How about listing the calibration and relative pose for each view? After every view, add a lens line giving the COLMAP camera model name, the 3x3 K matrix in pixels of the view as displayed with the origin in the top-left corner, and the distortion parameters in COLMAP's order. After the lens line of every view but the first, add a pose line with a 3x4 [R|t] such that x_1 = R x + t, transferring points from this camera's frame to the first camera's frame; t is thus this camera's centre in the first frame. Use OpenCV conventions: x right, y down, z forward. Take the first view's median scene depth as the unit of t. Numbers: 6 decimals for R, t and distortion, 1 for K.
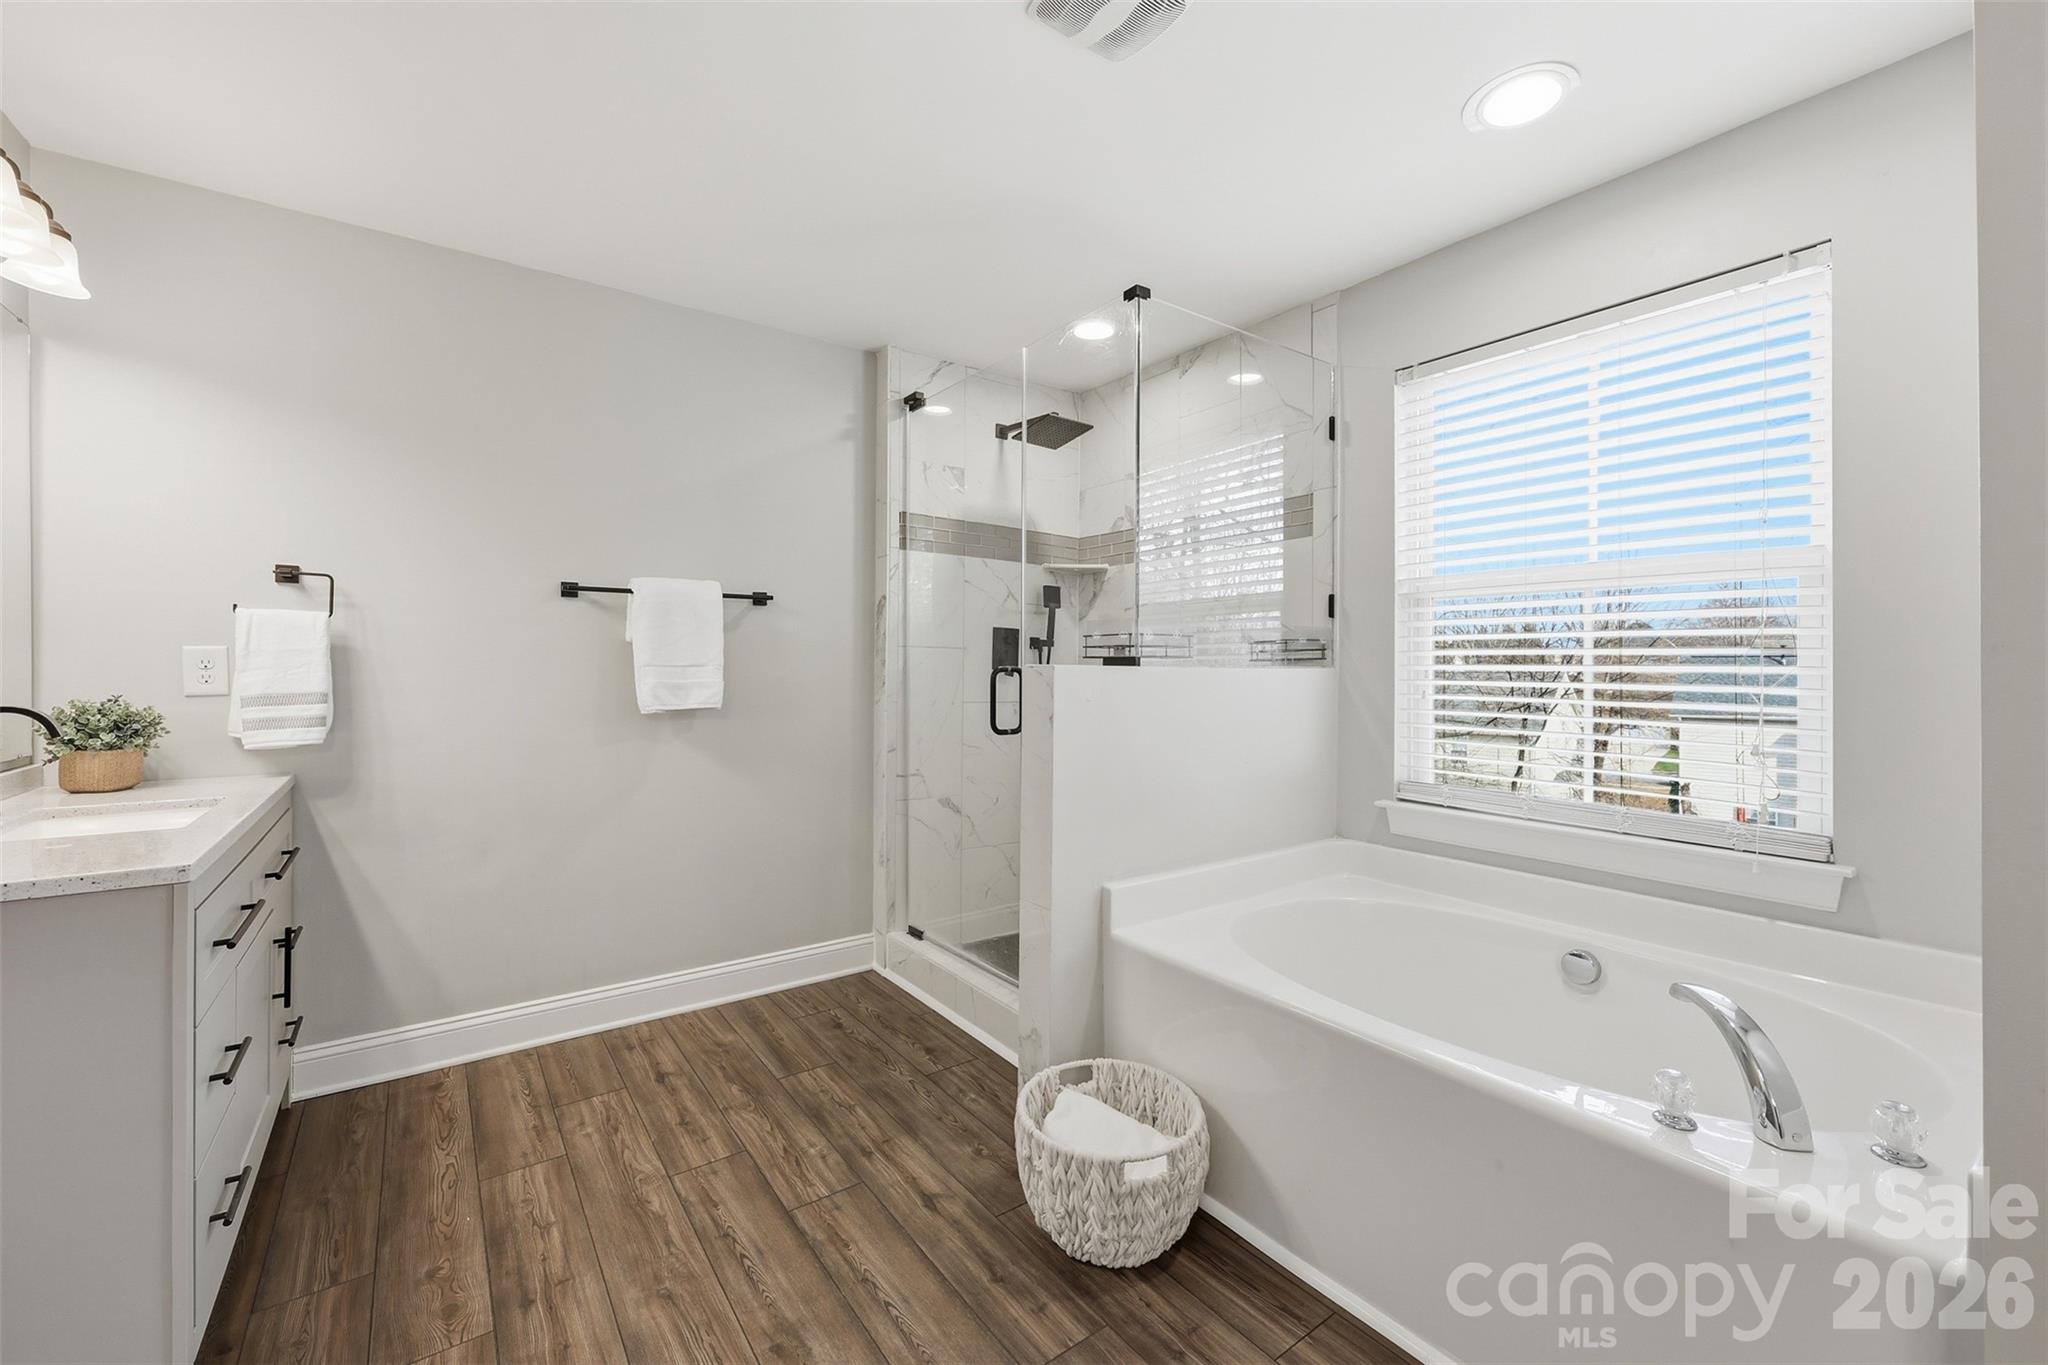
lens RADIAL K [[822.0, 0, 1023.8], [0, 822.0, 677.7], [0, 0, 1]] dist [-0.001797, 0.000005]
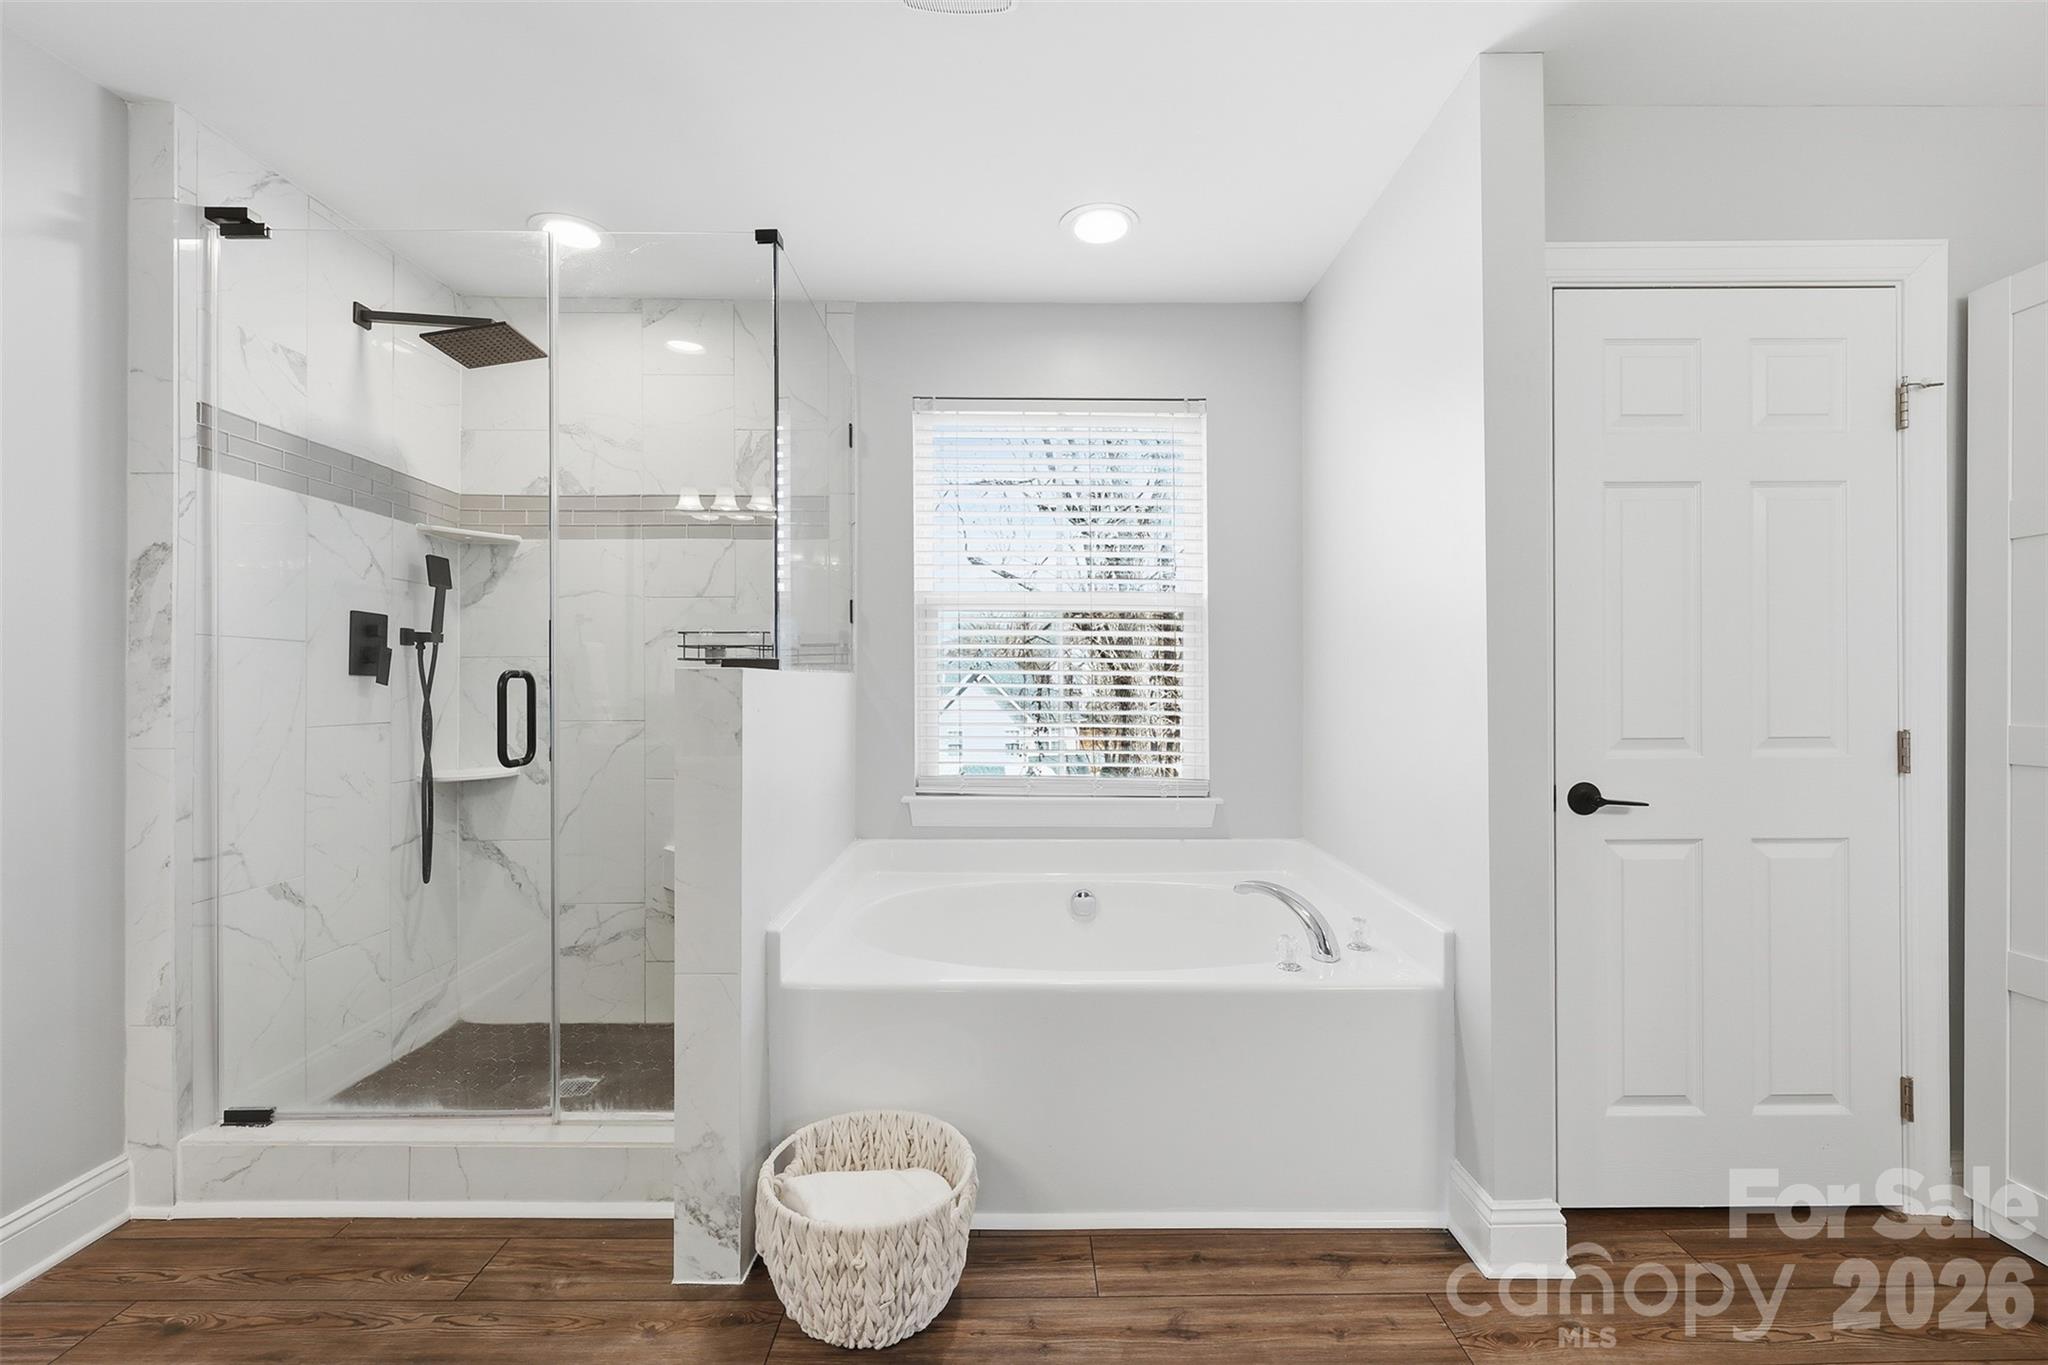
lens RADIAL K [[862.5, 0, 1024.0], [0, 862.5, 682.5], [0, 0, 1]] dist [0.000096, 0.000293]
pose [[0.582771, -0.008388, 0.812593, -0.310300], [0.010117, 0.999944, 0.003067, -0.000679], [-0.812574, 0.006433, 0.582823, 0.178726]]
